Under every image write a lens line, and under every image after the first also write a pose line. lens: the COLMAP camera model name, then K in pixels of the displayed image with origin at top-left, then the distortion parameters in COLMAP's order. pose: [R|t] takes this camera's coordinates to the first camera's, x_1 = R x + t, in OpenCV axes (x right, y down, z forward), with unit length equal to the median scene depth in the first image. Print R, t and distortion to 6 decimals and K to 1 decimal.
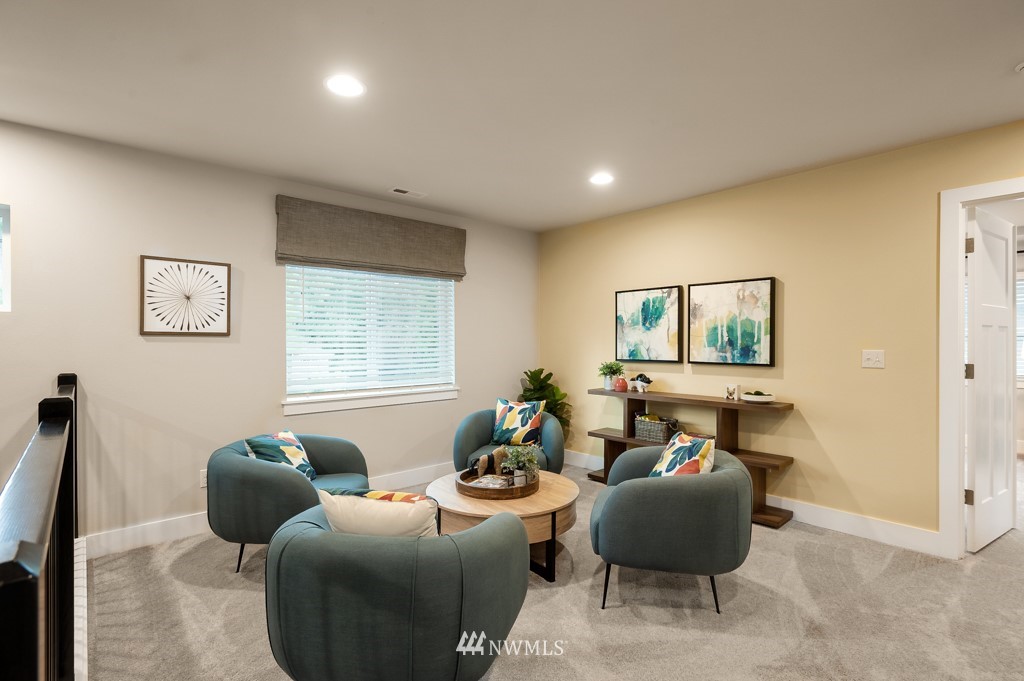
lens RADIAL K [[489.1, 0, 522.1], [0, 489.1, 343.8], [0, 0, 1]] dist [-0.005557, -0.000388]
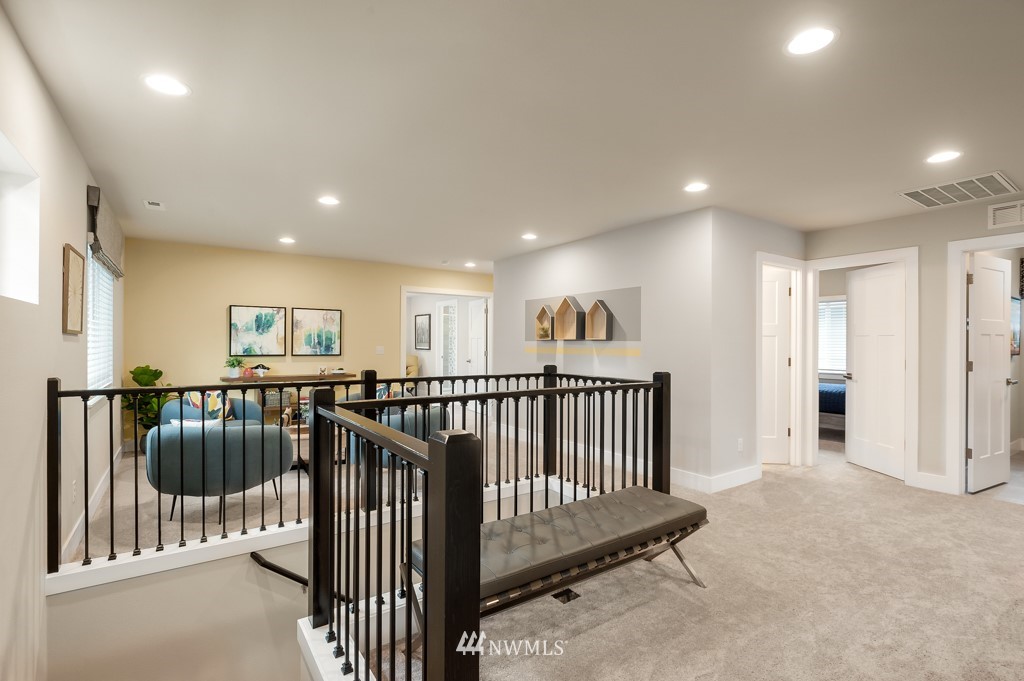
lens RADIAL K [[489.1, 0, 522.1], [0, 489.1, 343.8], [0, 0, 1]] dist [-0.005557, -0.000388]
pose [[0.111612, 0.000694, 0.993752, -1.188115], [-0.000235, 1.000000, -0.000672, 0.000758], [-0.993752, -0.000158, 0.111612, 0.053027]]
